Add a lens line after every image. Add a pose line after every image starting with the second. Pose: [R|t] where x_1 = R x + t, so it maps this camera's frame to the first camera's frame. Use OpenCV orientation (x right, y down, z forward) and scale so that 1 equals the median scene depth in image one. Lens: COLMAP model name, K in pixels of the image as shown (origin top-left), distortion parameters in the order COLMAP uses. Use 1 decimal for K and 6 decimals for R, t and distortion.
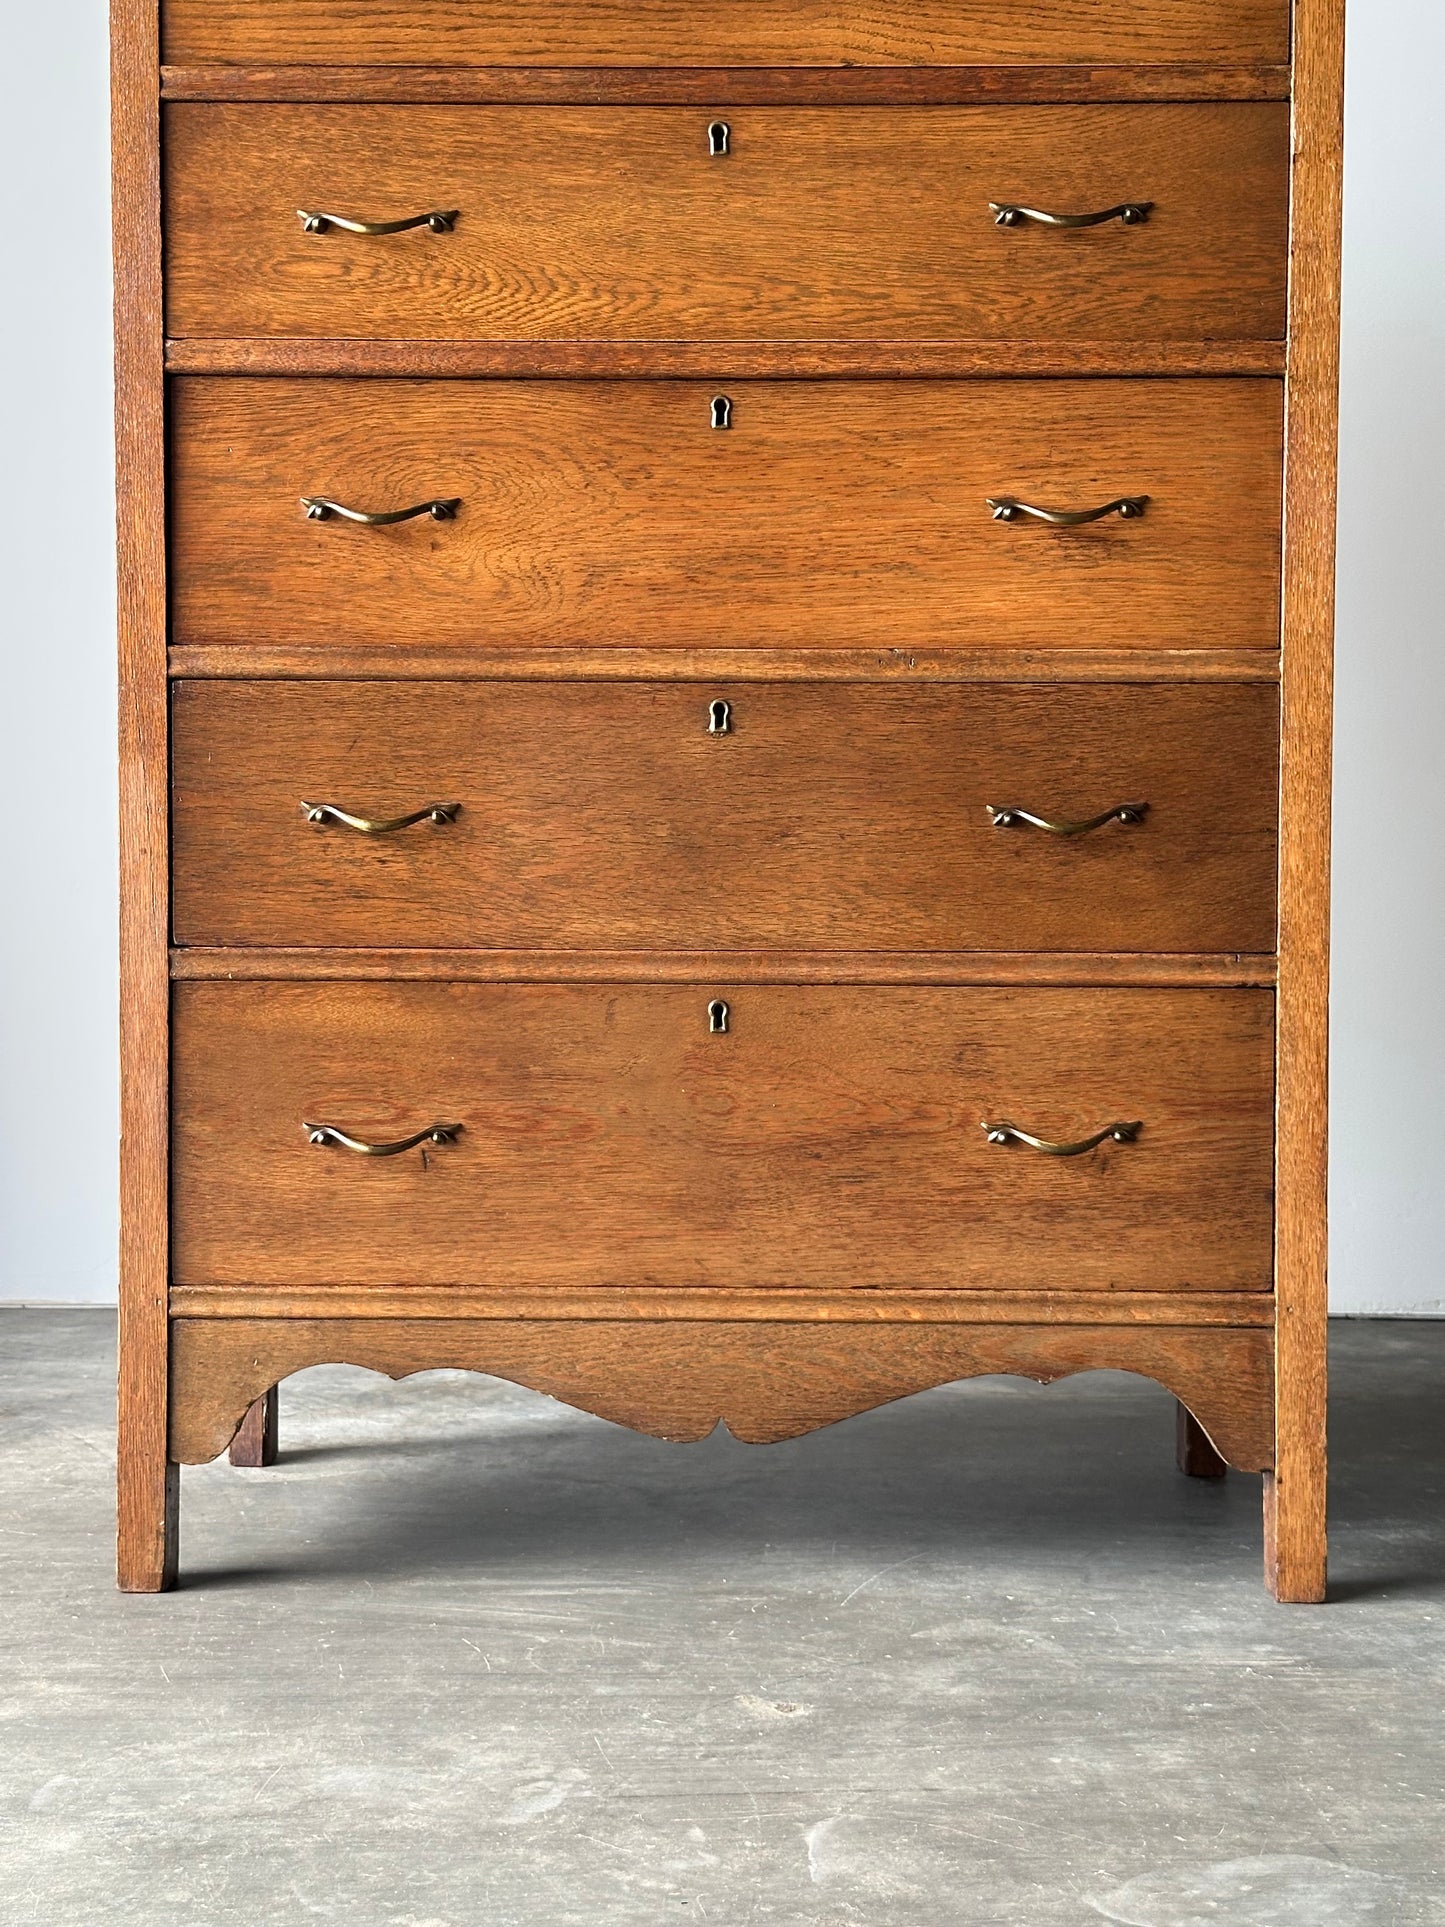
lens RADIAL K [[2661.2, 0, 697.2], [0, 2661.2, 965.0], [0, 0, 1]] dist [0.153891, -0.251432]
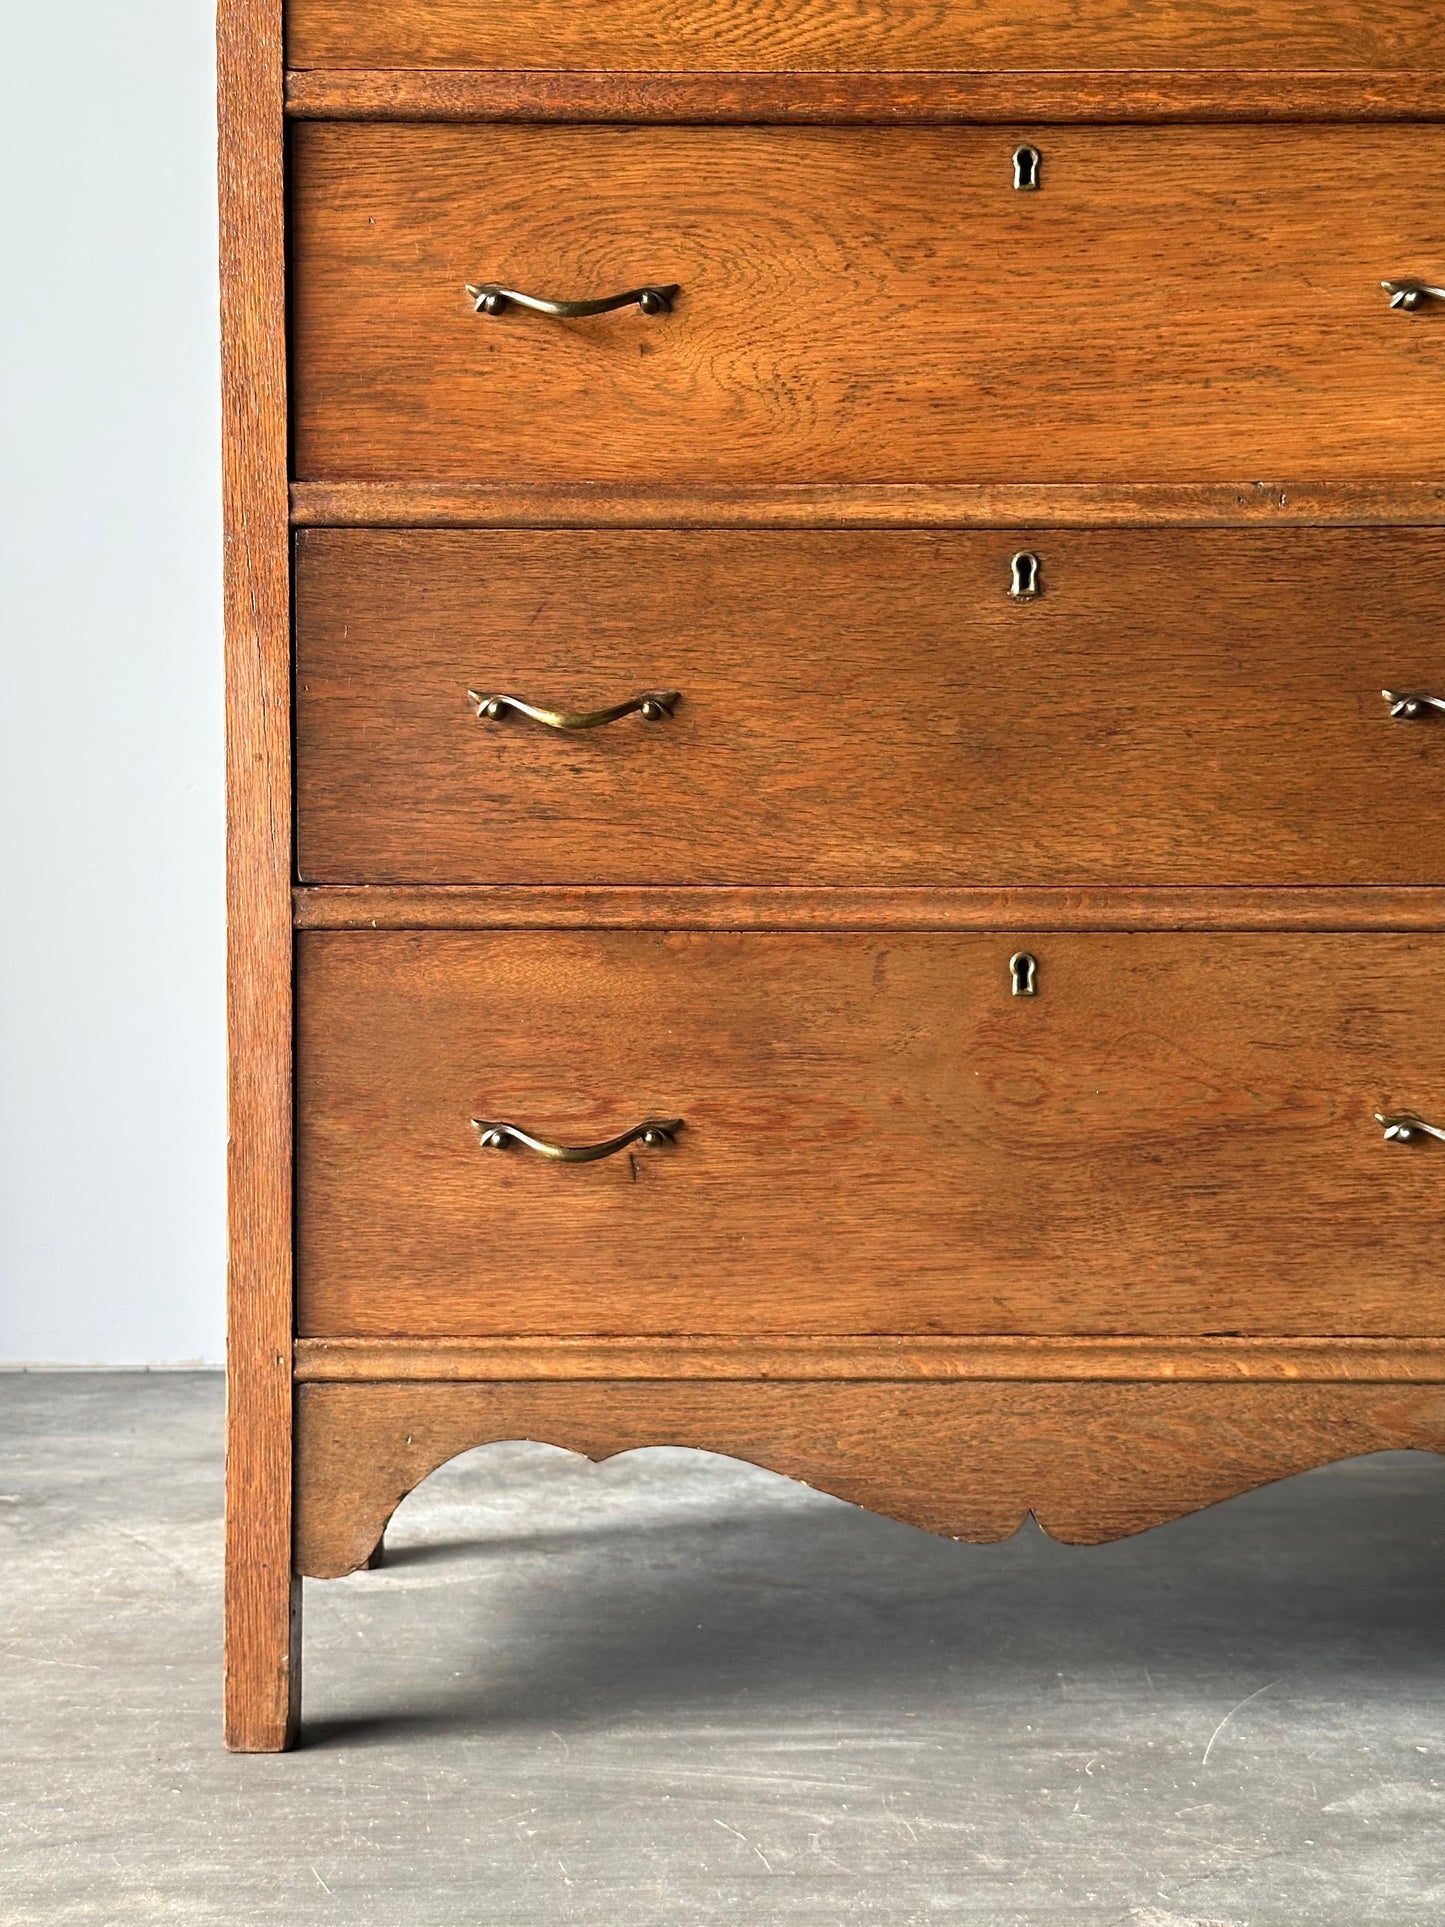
lens RADIAL K [[2667.8, 0, 700.5], [0, 2667.8, 979.1], [0, 0, 1]] dist [0.179726, -0.404929]
pose [[0.999575, -0.005359, 0.028654, -0.105389], [0.005803, 0.999864, -0.015449, 0.031985], [-0.028567, 0.015608, 0.999470, 0.248664]]
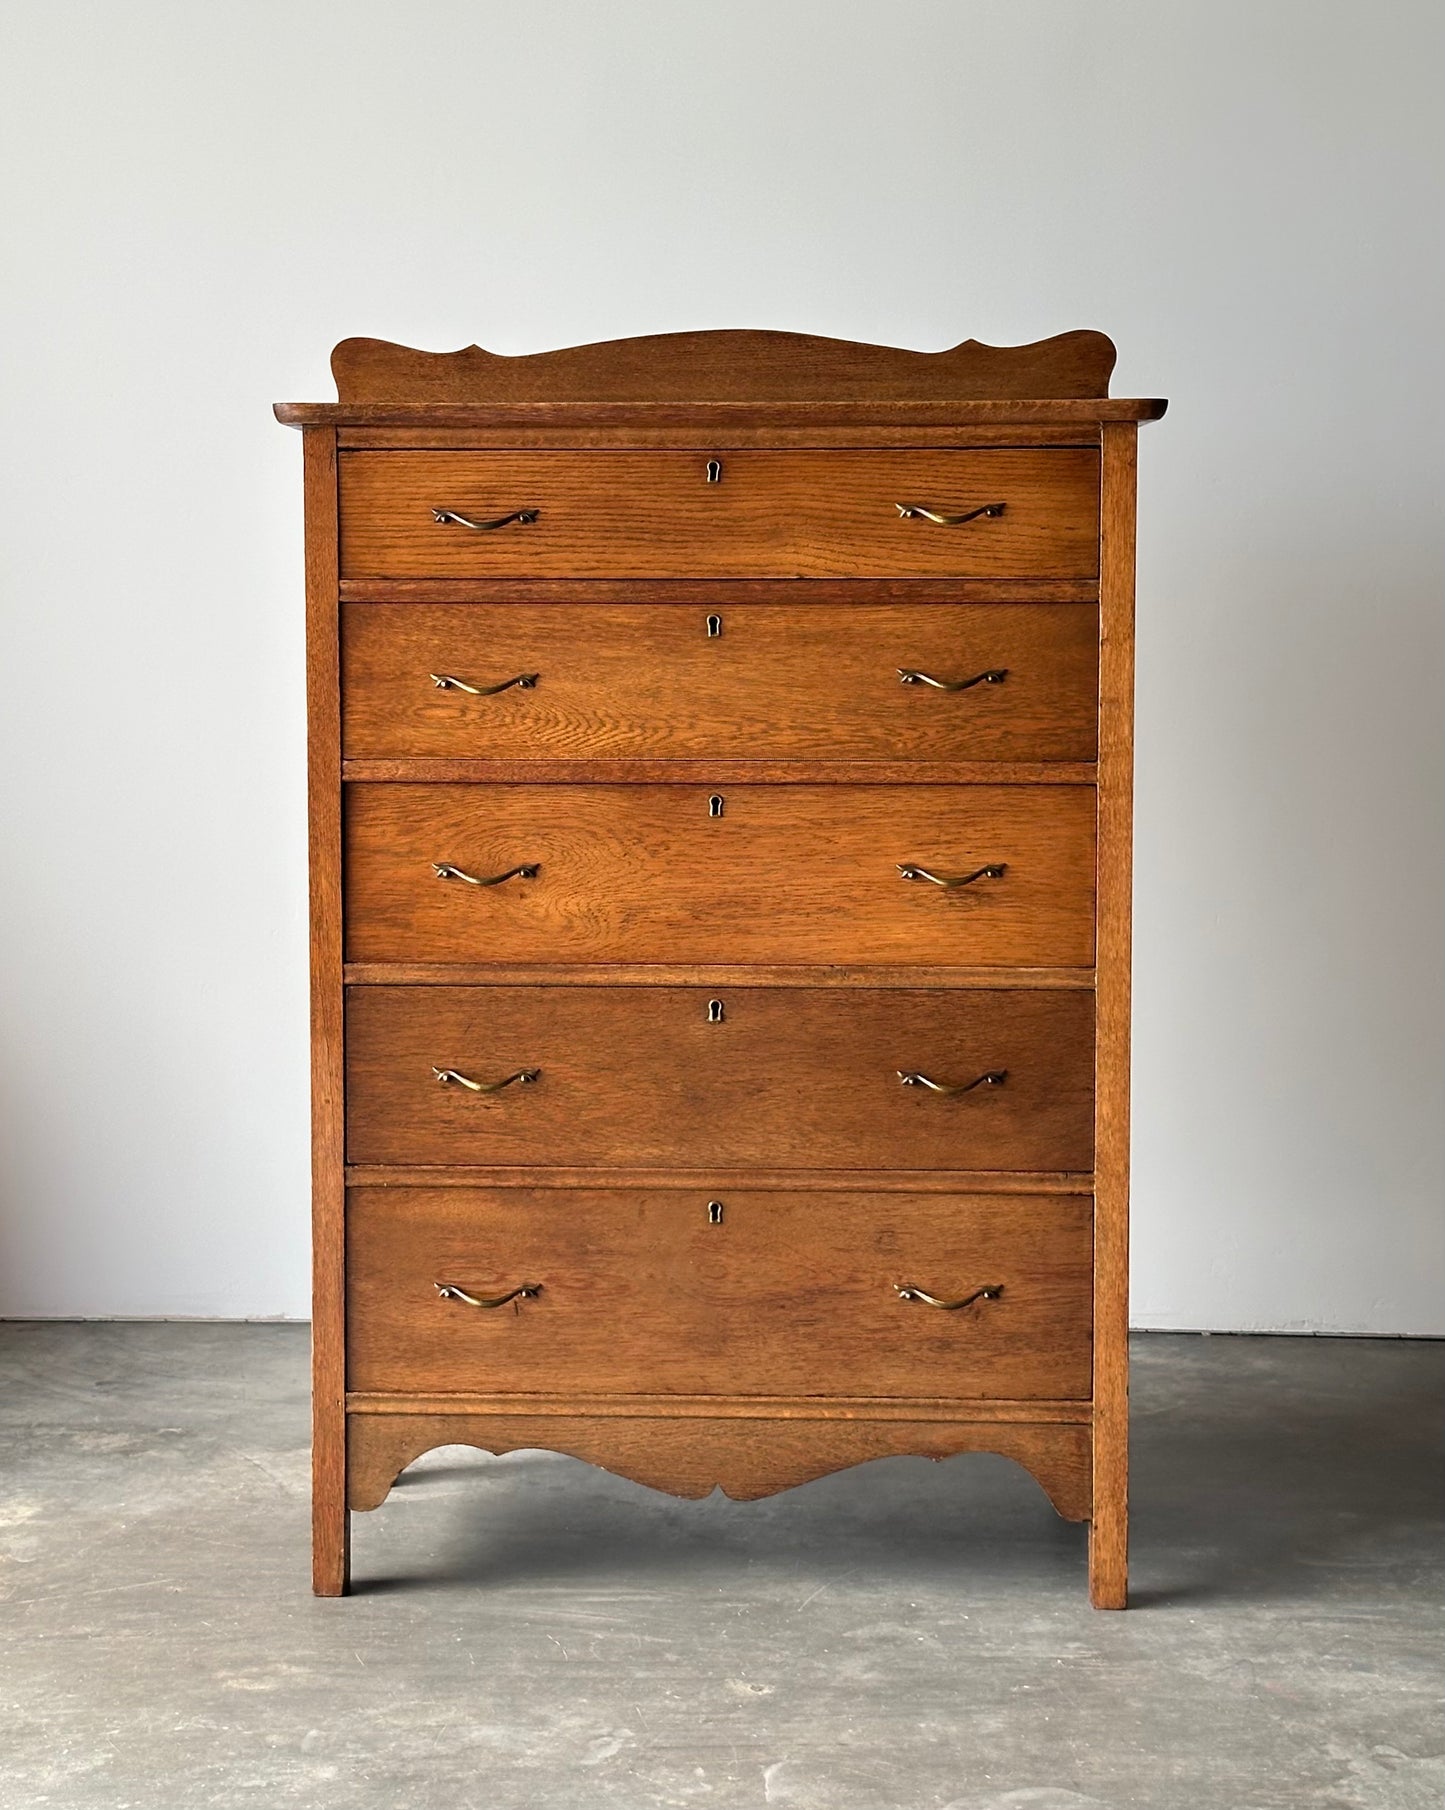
lens RADIAL K [[3062.9, 0, 621.7], [0, 3062.9, 845.1], [0, 0, 1]] dist [0.115246, -0.024538]
pose [[0.999542, -0.001980, -0.030190, 0.008013], [0.003297, 0.999042, 0.043641, -0.258850], [0.030074, -0.043720, 0.998591, -0.688720]]
